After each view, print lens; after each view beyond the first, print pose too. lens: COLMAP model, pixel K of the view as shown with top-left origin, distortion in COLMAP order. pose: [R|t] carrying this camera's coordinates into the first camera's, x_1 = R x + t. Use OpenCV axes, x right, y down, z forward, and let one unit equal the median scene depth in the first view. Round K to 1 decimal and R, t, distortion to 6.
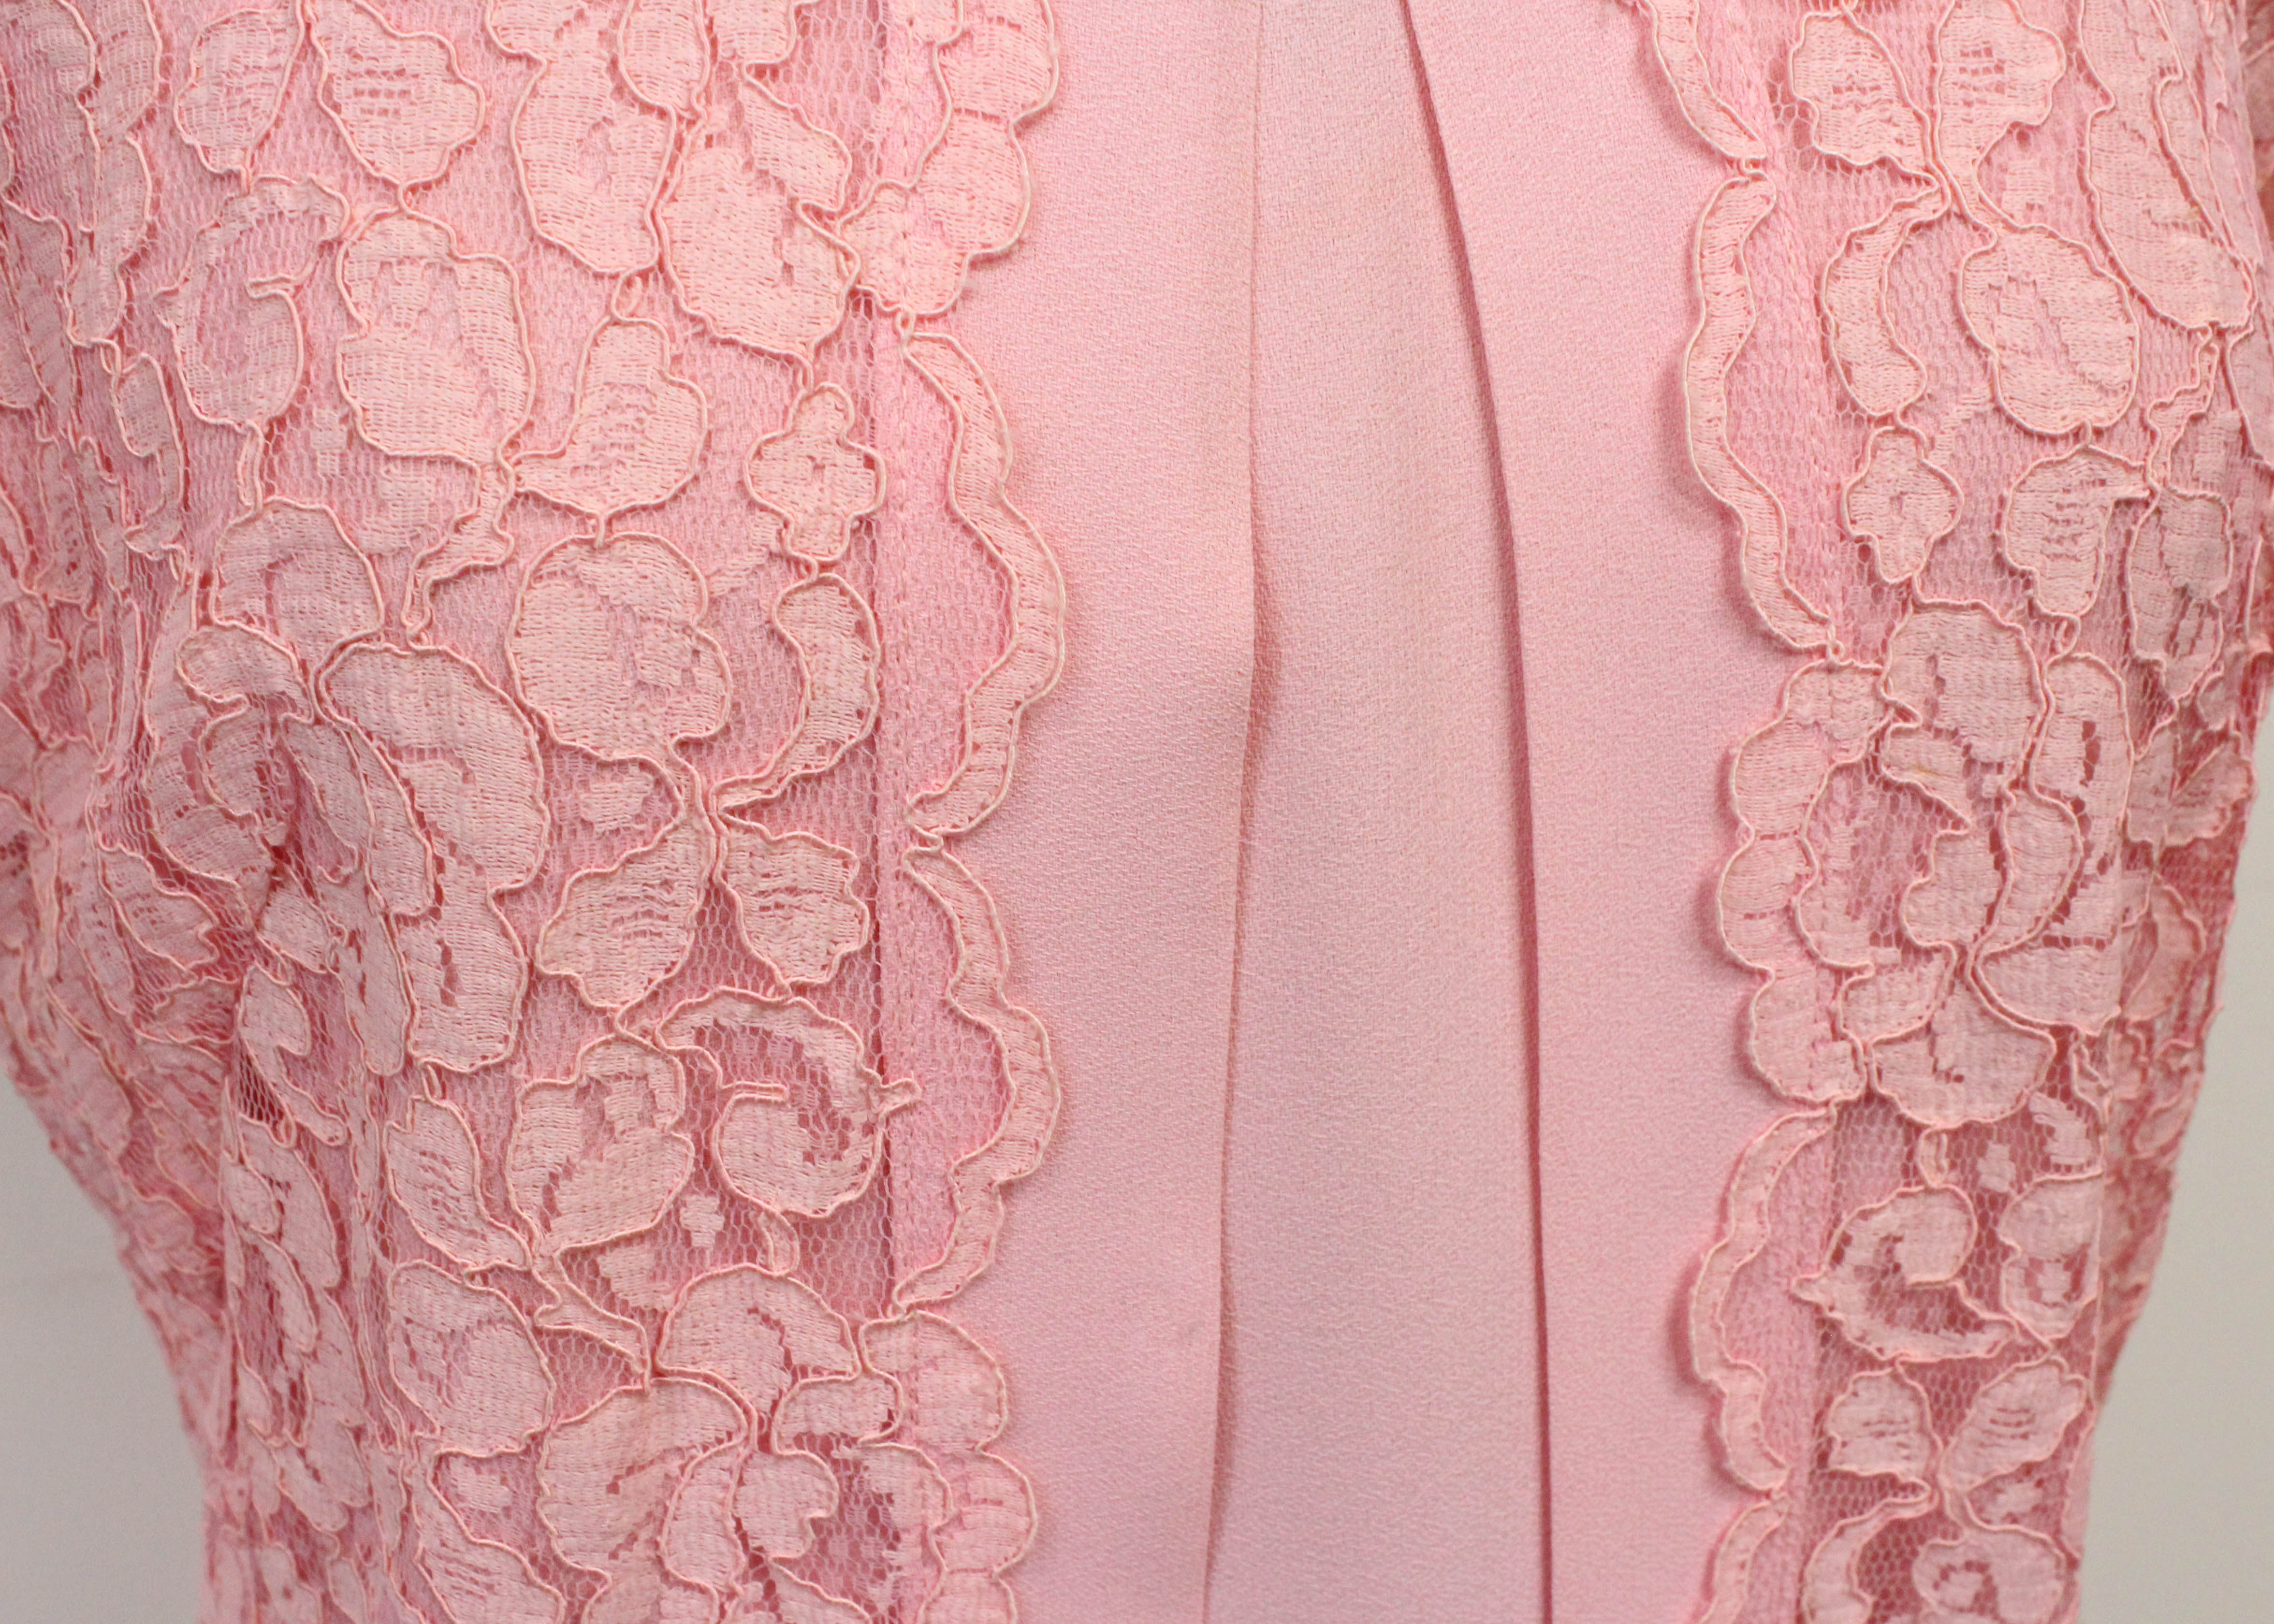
lens RADIAL K [[3165.1, 0, 1153.1], [0, 3165.1, 801.9], [0, 0, 1]] dist [-0.058321, 0.000000]
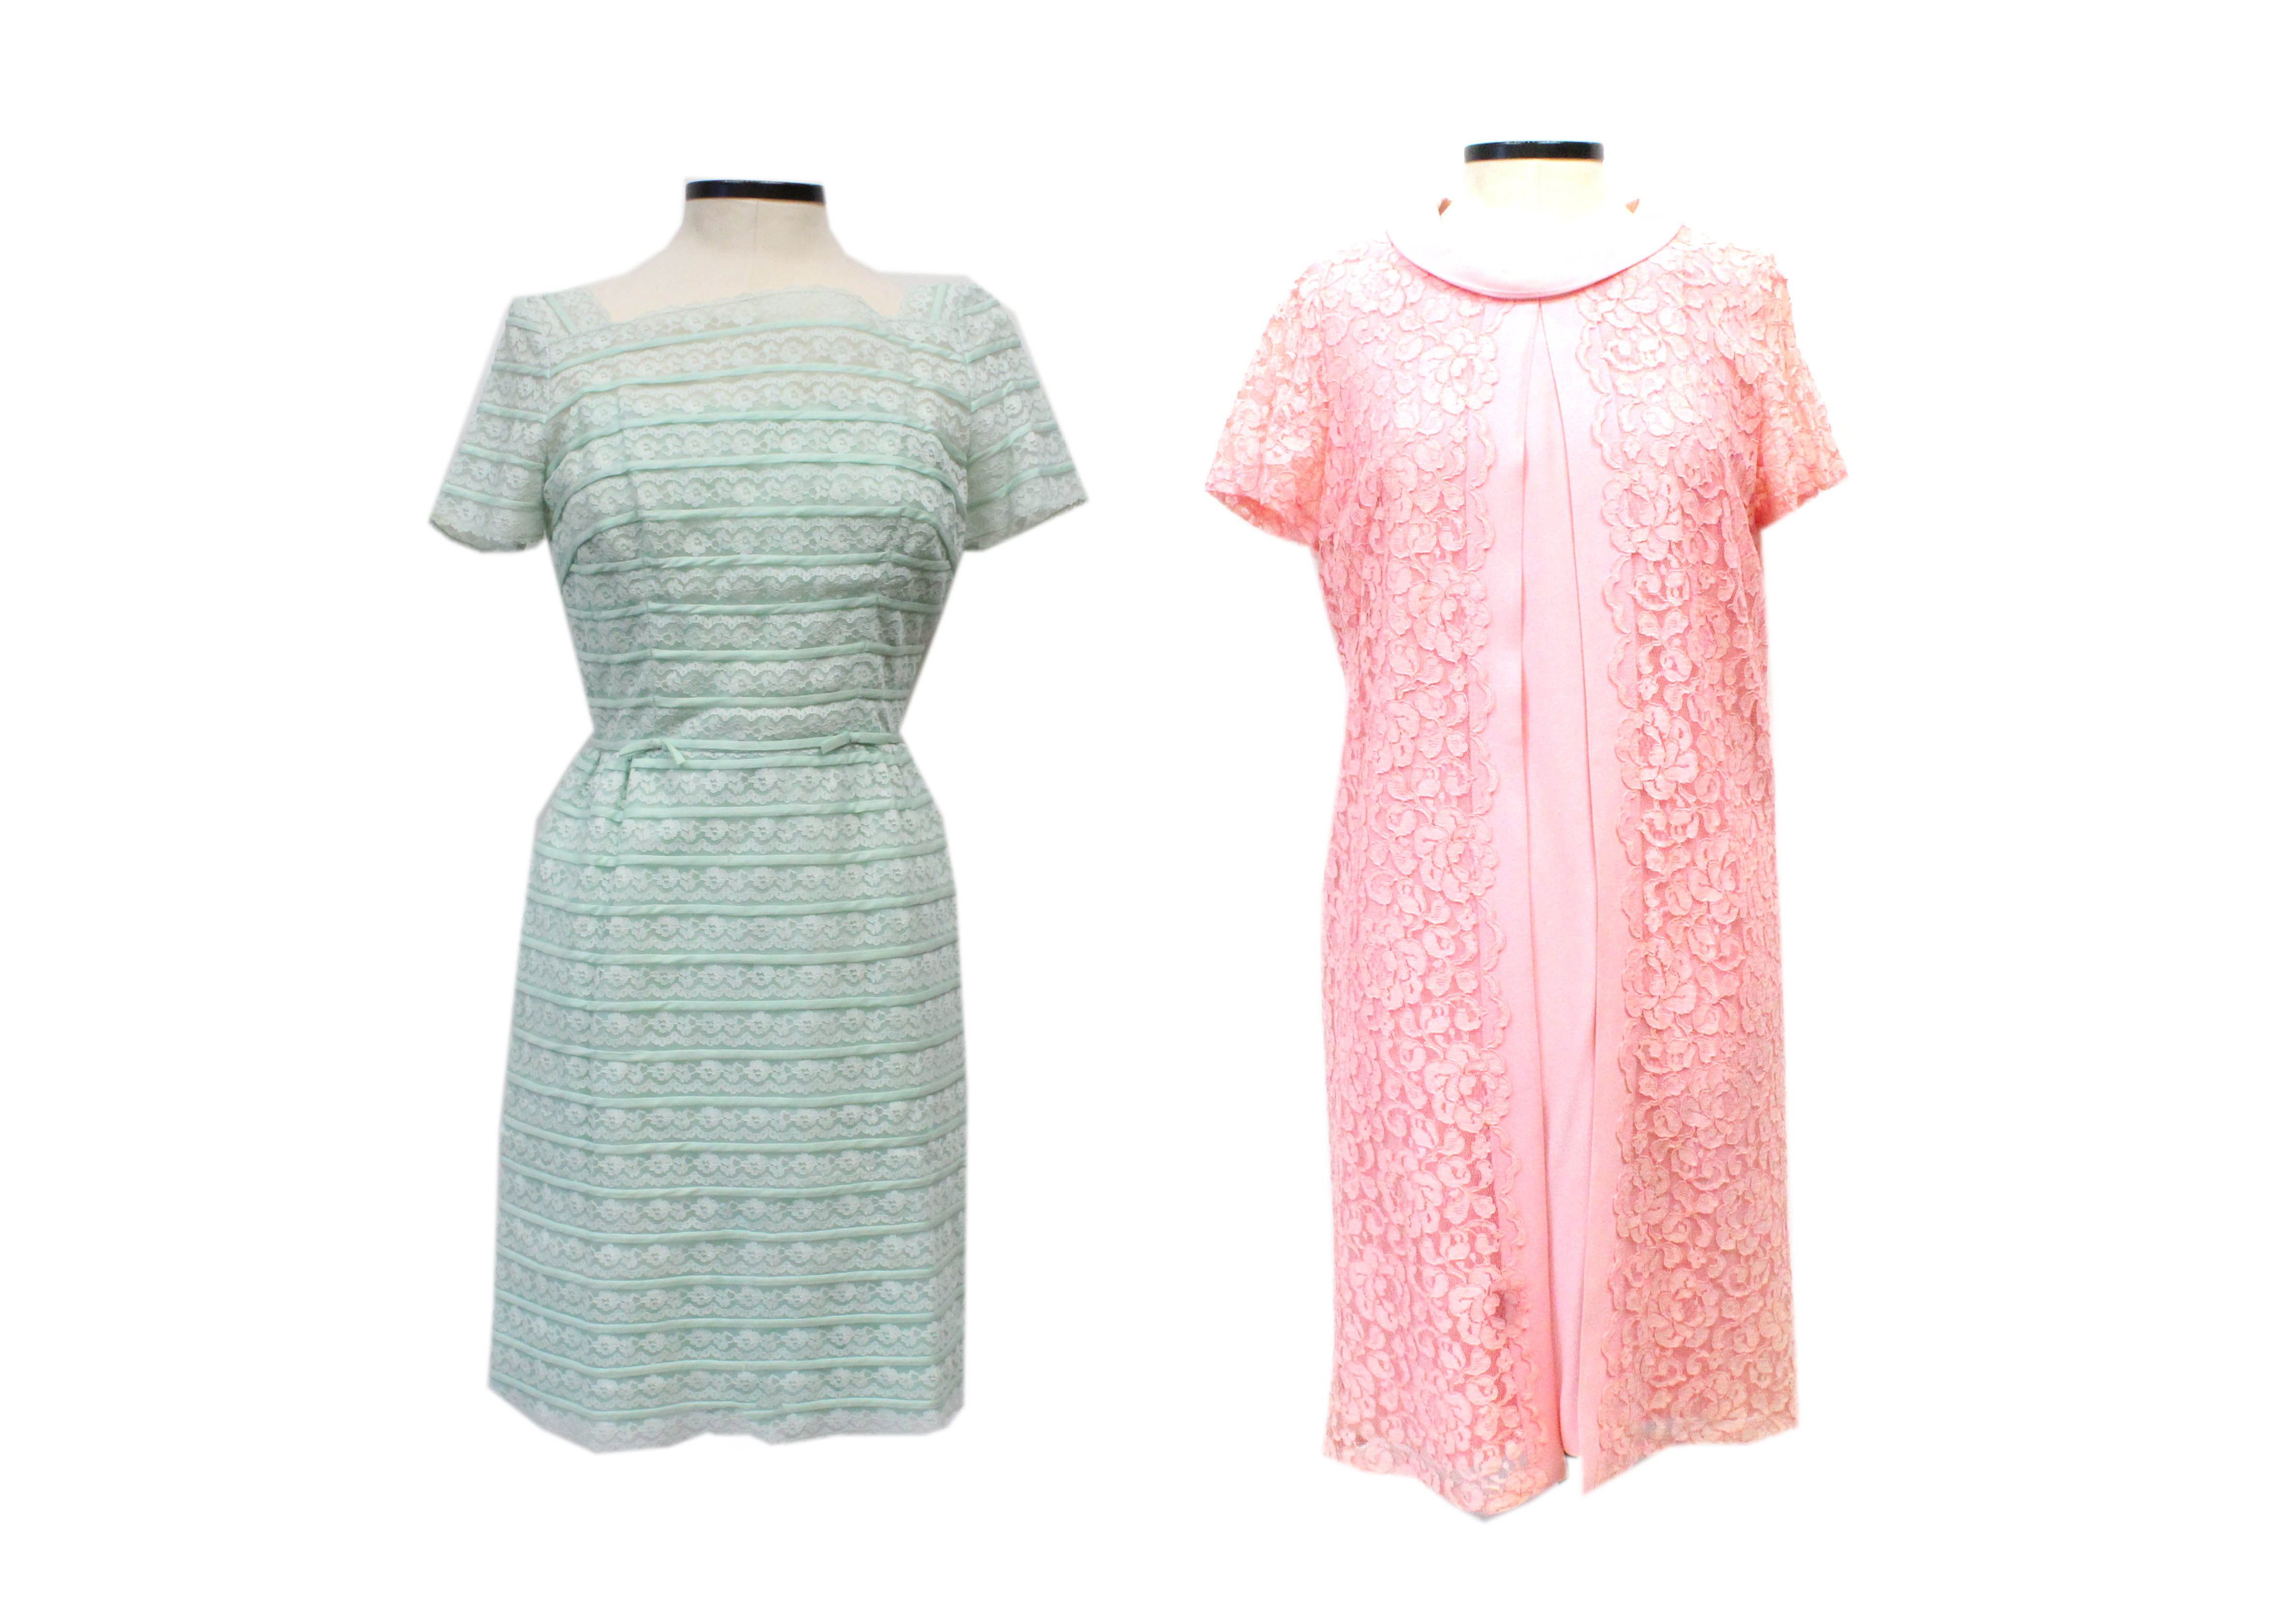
lens RADIAL K [[3687.0, 0, 1137.9], [0, 3687.0, 810.5], [0, 0, 1]] dist [-0.151672, 0.000000]
pose [[0.942857, 0.012646, -0.332958, 1.893421], [-0.116566, 0.948653, -0.294057, 3.088041], [0.312143, 0.316065, 0.895918, -6.080633]]
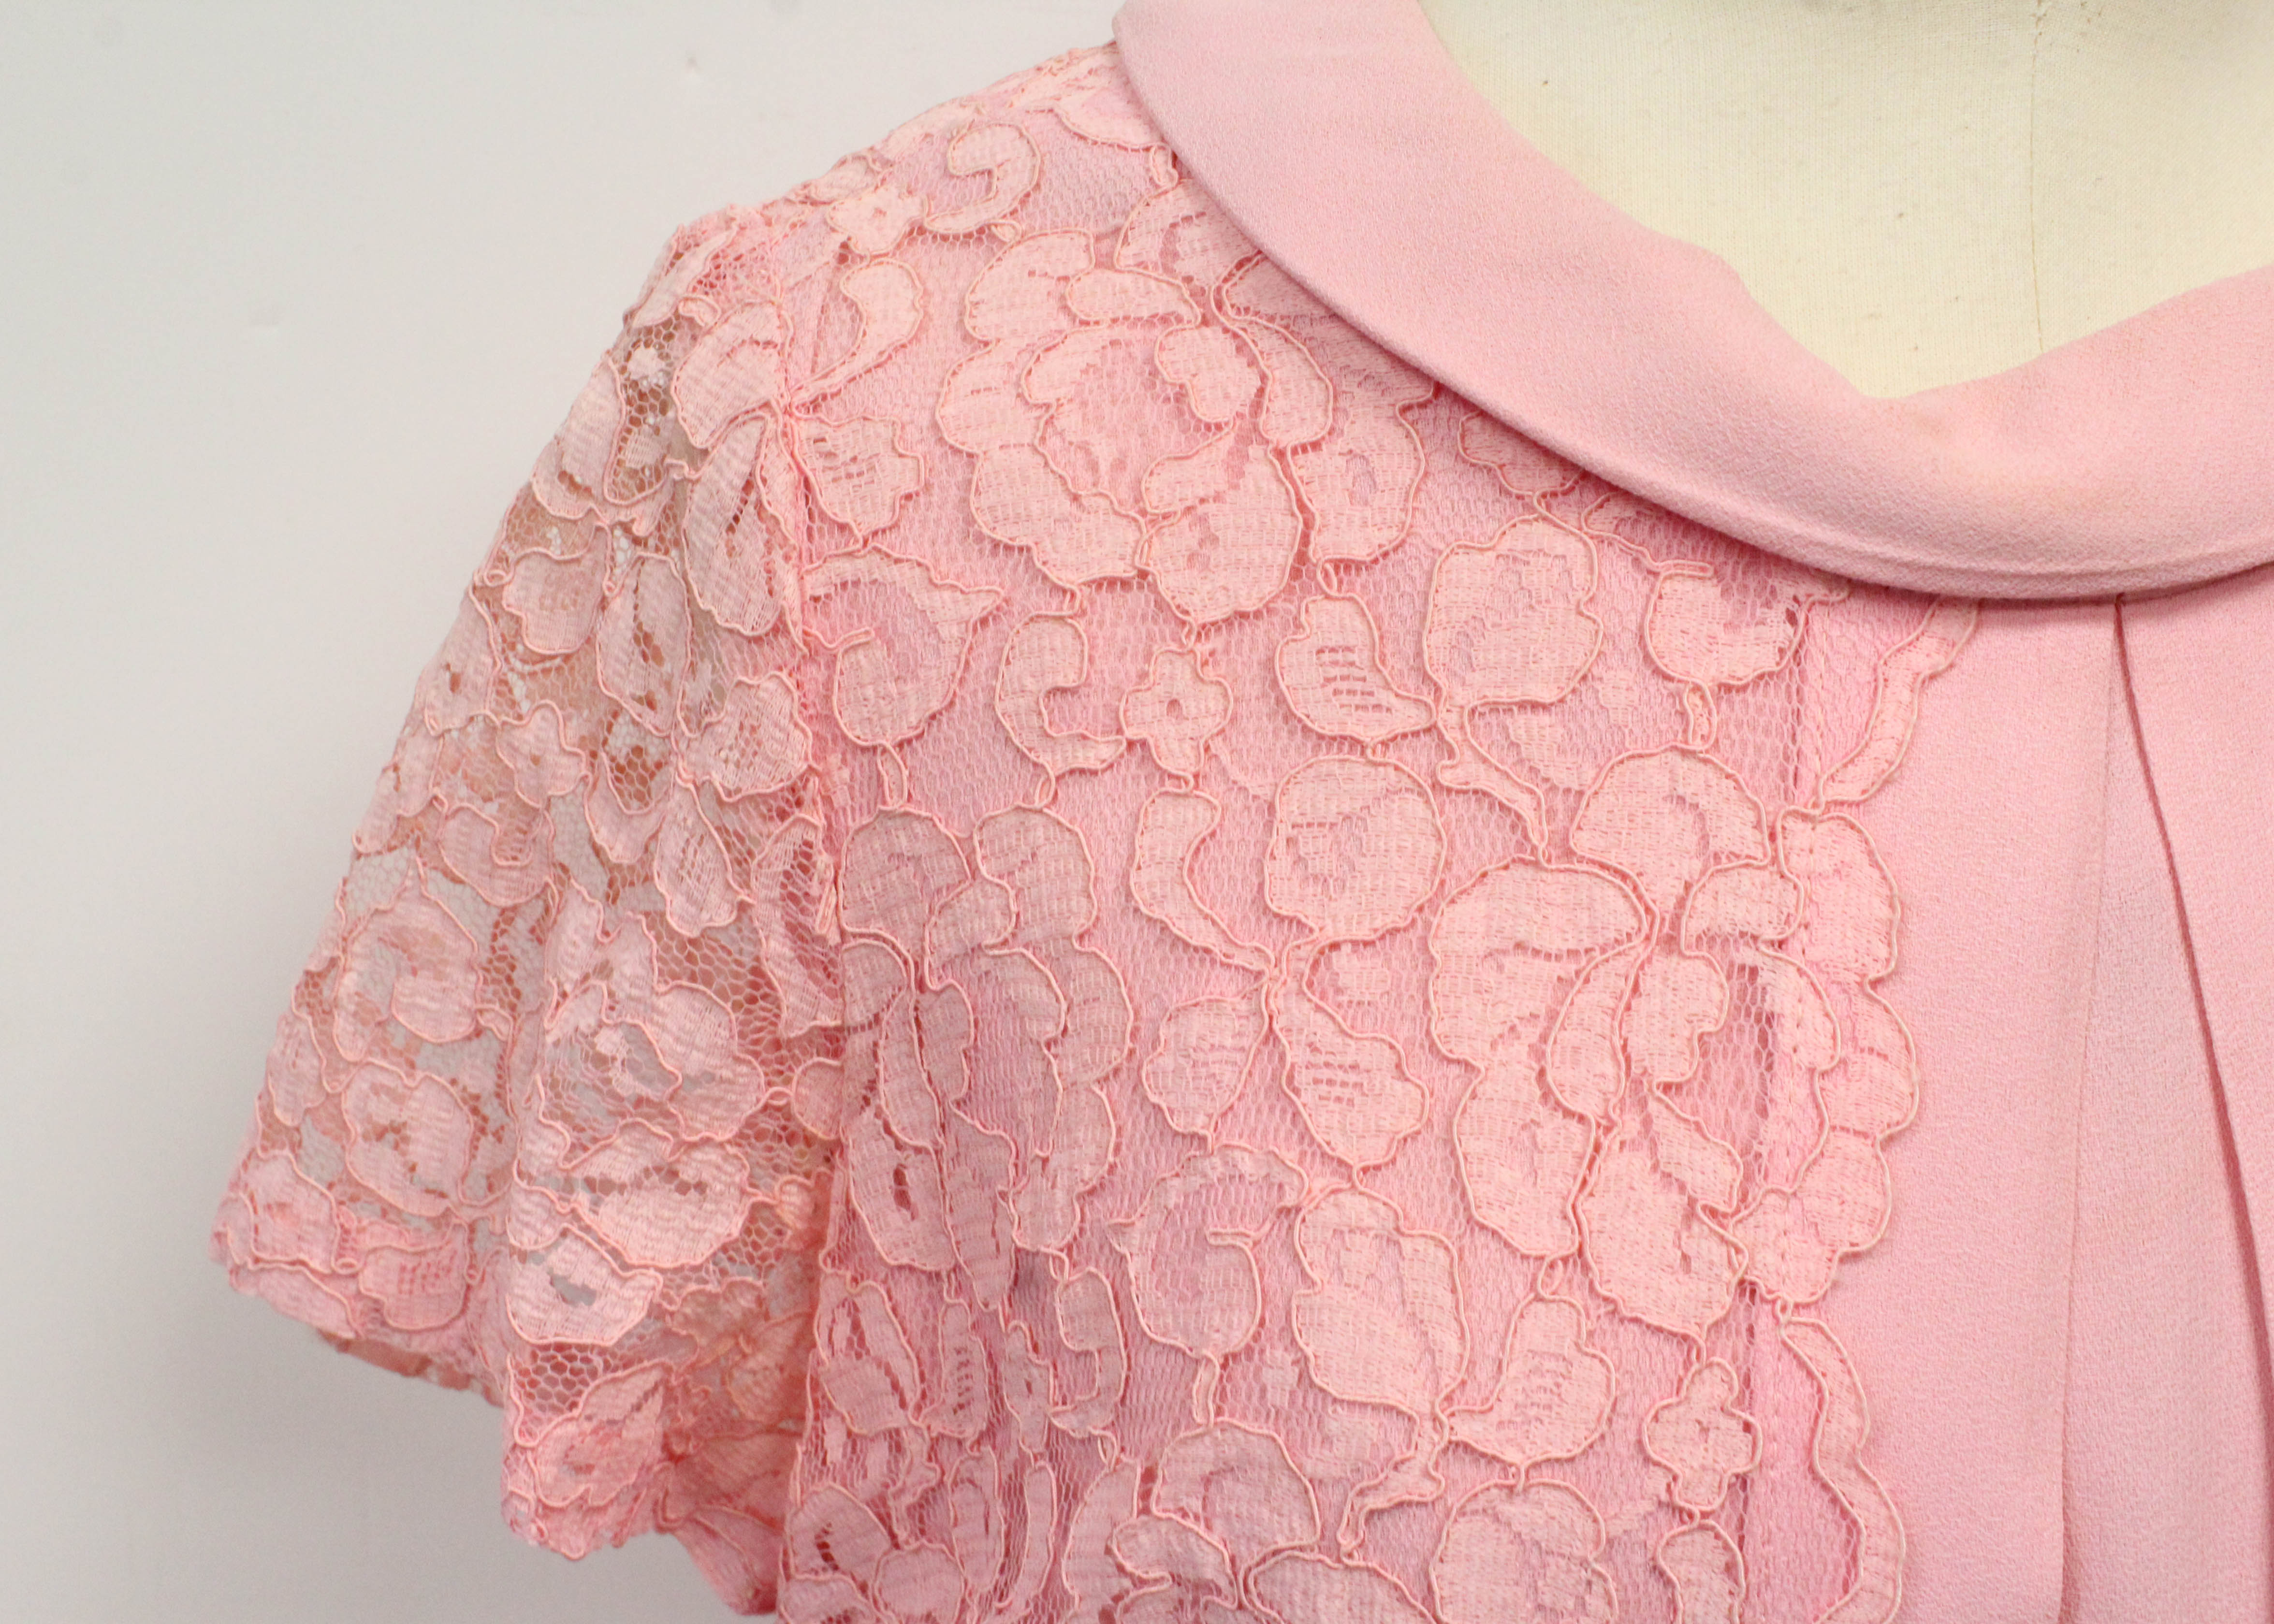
lens RADIAL K [[3220.8, 0, 1061.3], [0, 3220.8, 840.7], [0, 0, 1]] dist [-0.021541, 0.000000]
pose [[0.993544, 0.045283, -0.104016, -0.223030], [-0.058163, 0.990533, -0.124343, -0.156513], [0.097401, 0.129590, 0.986772, -0.215830]]
